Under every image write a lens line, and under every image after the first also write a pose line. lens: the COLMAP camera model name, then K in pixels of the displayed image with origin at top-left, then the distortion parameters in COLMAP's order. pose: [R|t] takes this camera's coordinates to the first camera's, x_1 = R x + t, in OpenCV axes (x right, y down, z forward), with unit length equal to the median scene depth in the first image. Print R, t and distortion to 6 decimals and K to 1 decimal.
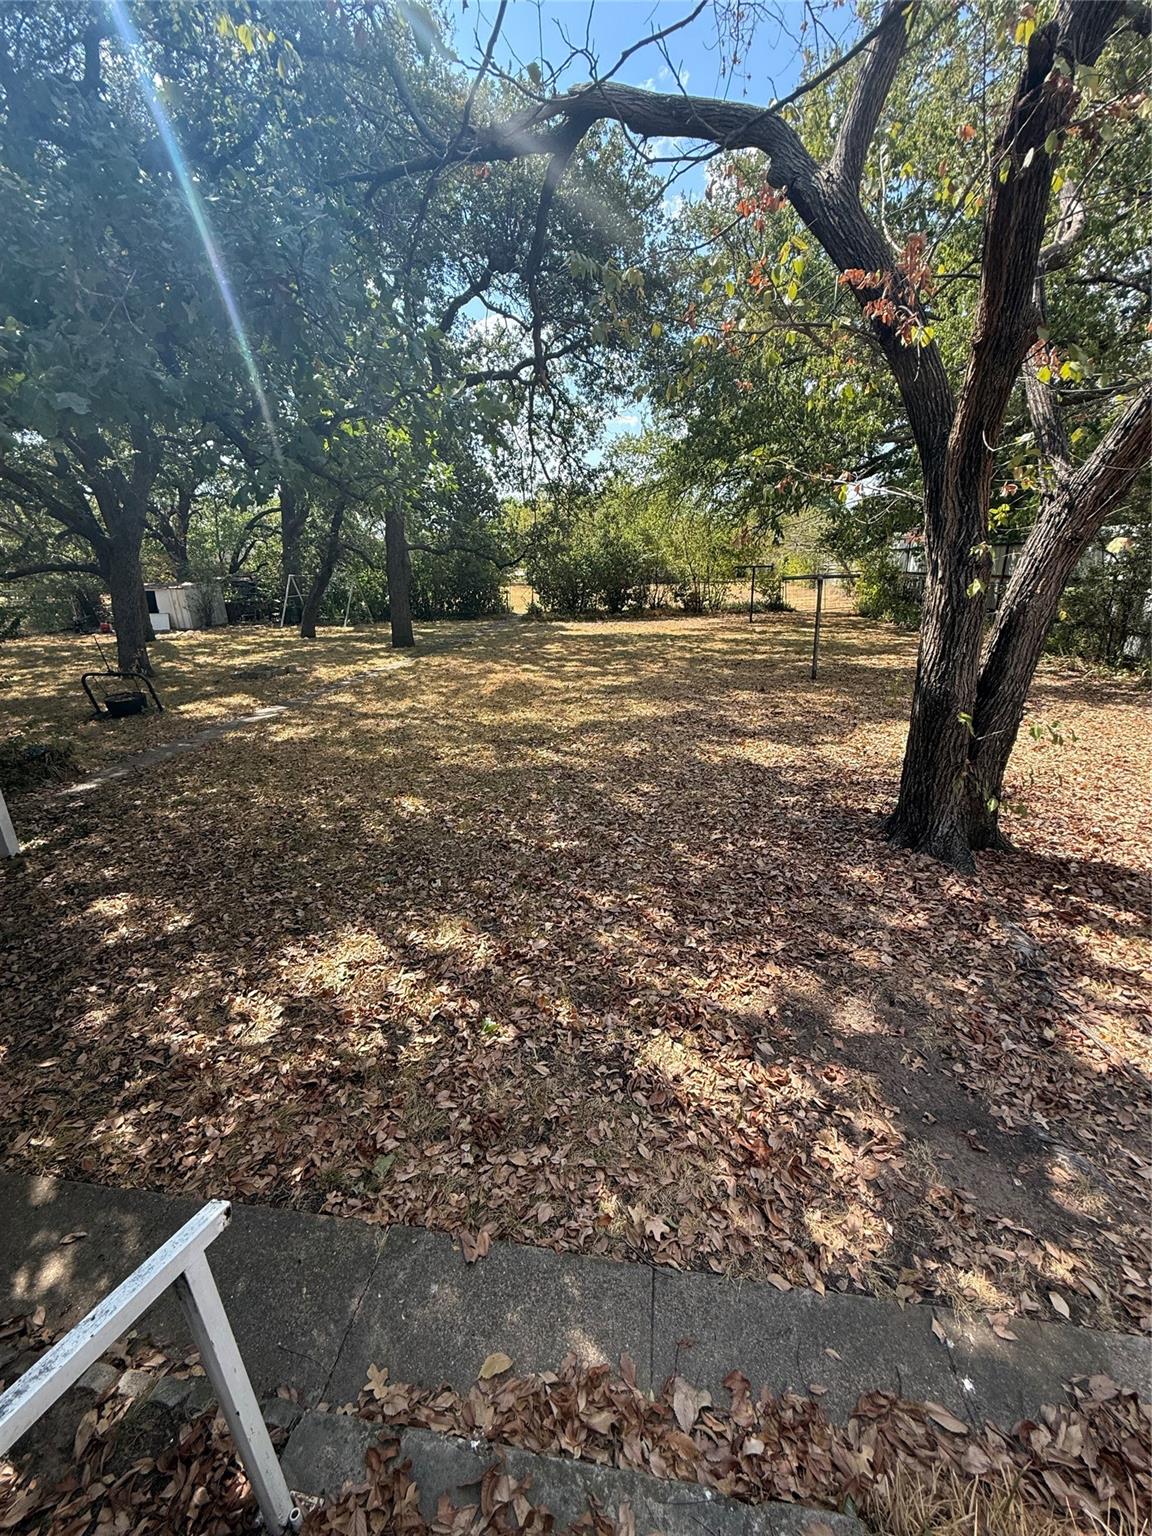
lens RADIAL K [[612.2, 0, 577.5], [0, 612.2, 767.6], [0, 0, 1]] dist [-0.000481, 0.000498]
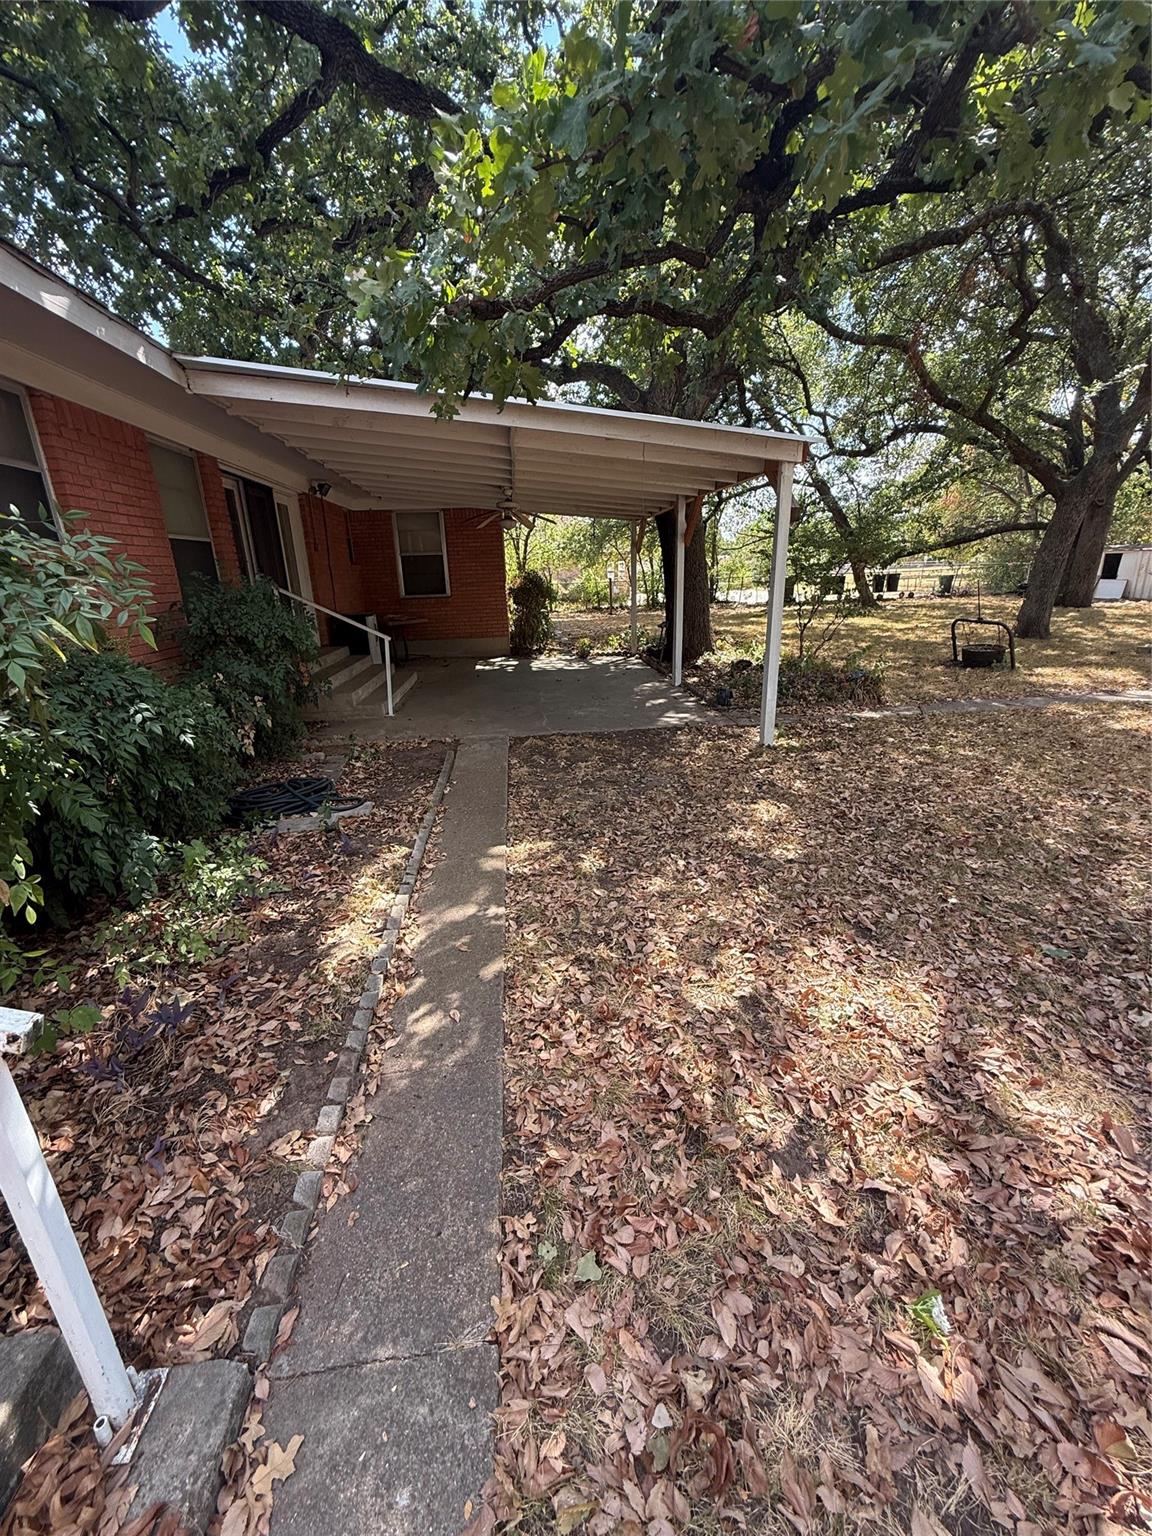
lens RADIAL K [[612.2, 0, 573.8], [0, 612.2, 766.2], [0, 0, 1]] dist [-0.000481, 0.000498]
pose [[0.244939, 0.313724, -0.917378, 0.031938], [-0.282219, 0.928298, 0.242106, 0.003423], [0.927554, 0.199600, 0.315915, 0.213125]]
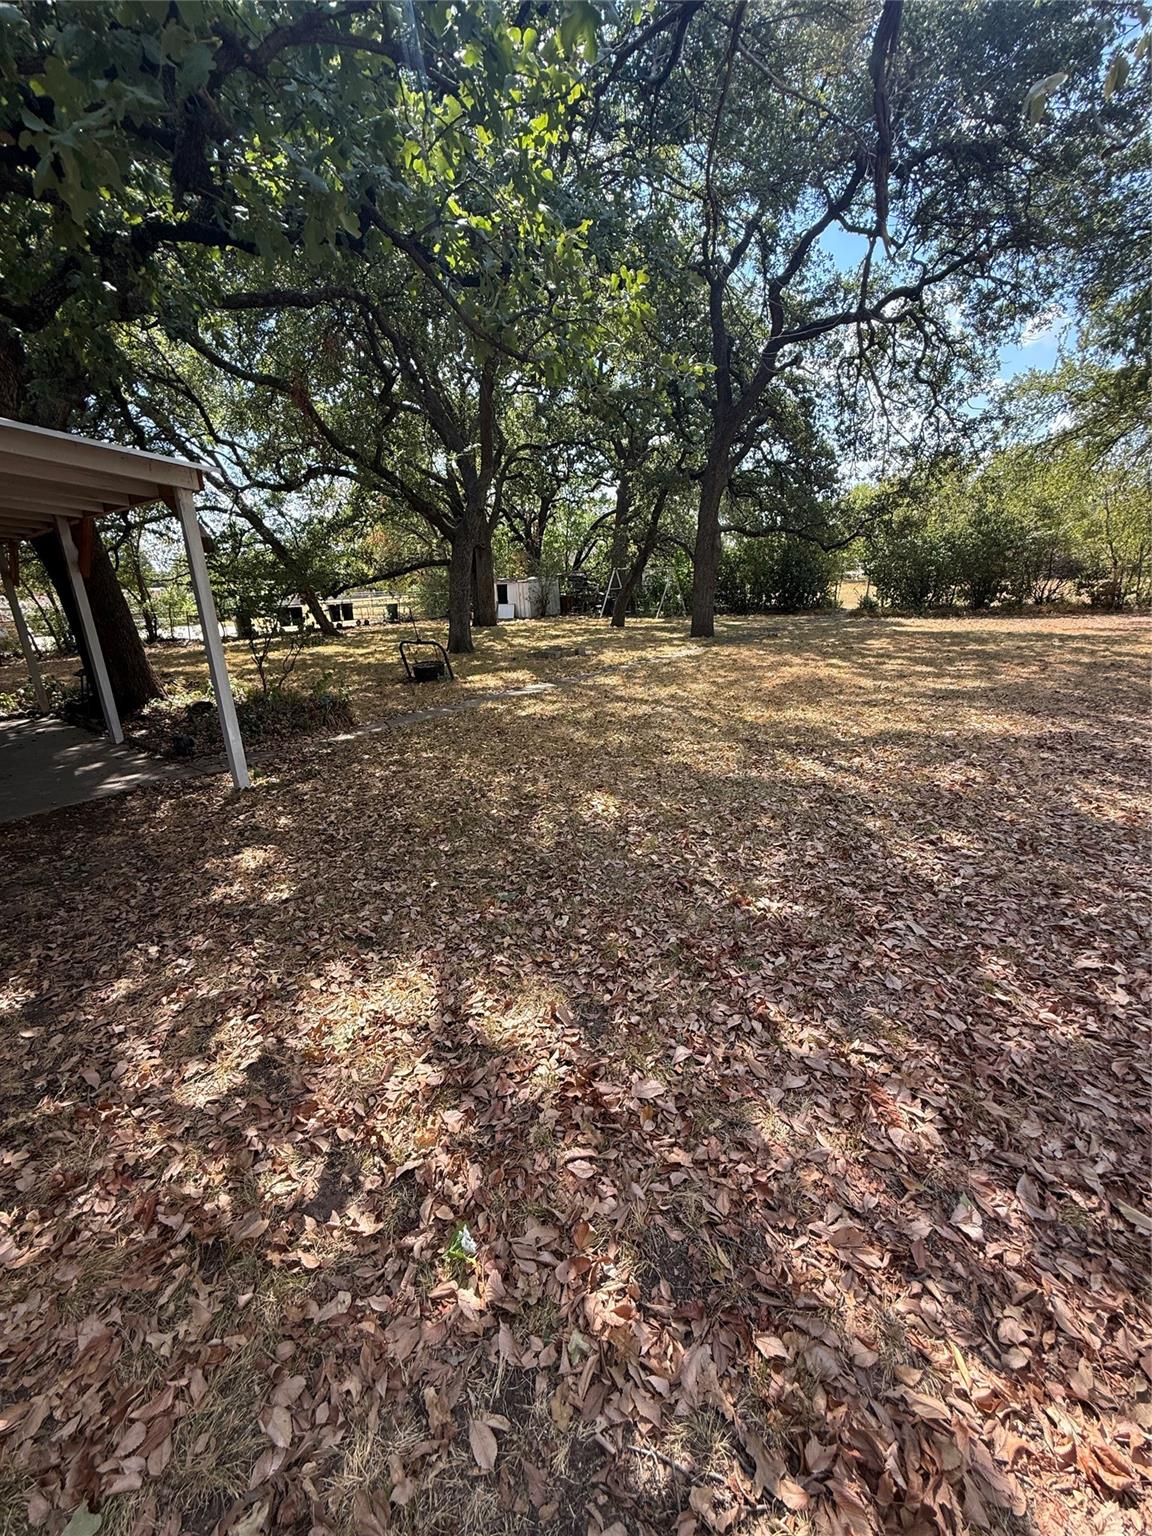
lens RADIAL K [[612.2, 0, 575.3], [0, 612.2, 766.4], [0, 0, 1]] dist [-0.000481, 0.000498]
pose [[0.867516, 0.135174, -0.478690, 0.052658], [-0.139026, 0.989905, 0.027580, -0.002747], [0.477585, 0.042624, 0.877551, 0.232048]]
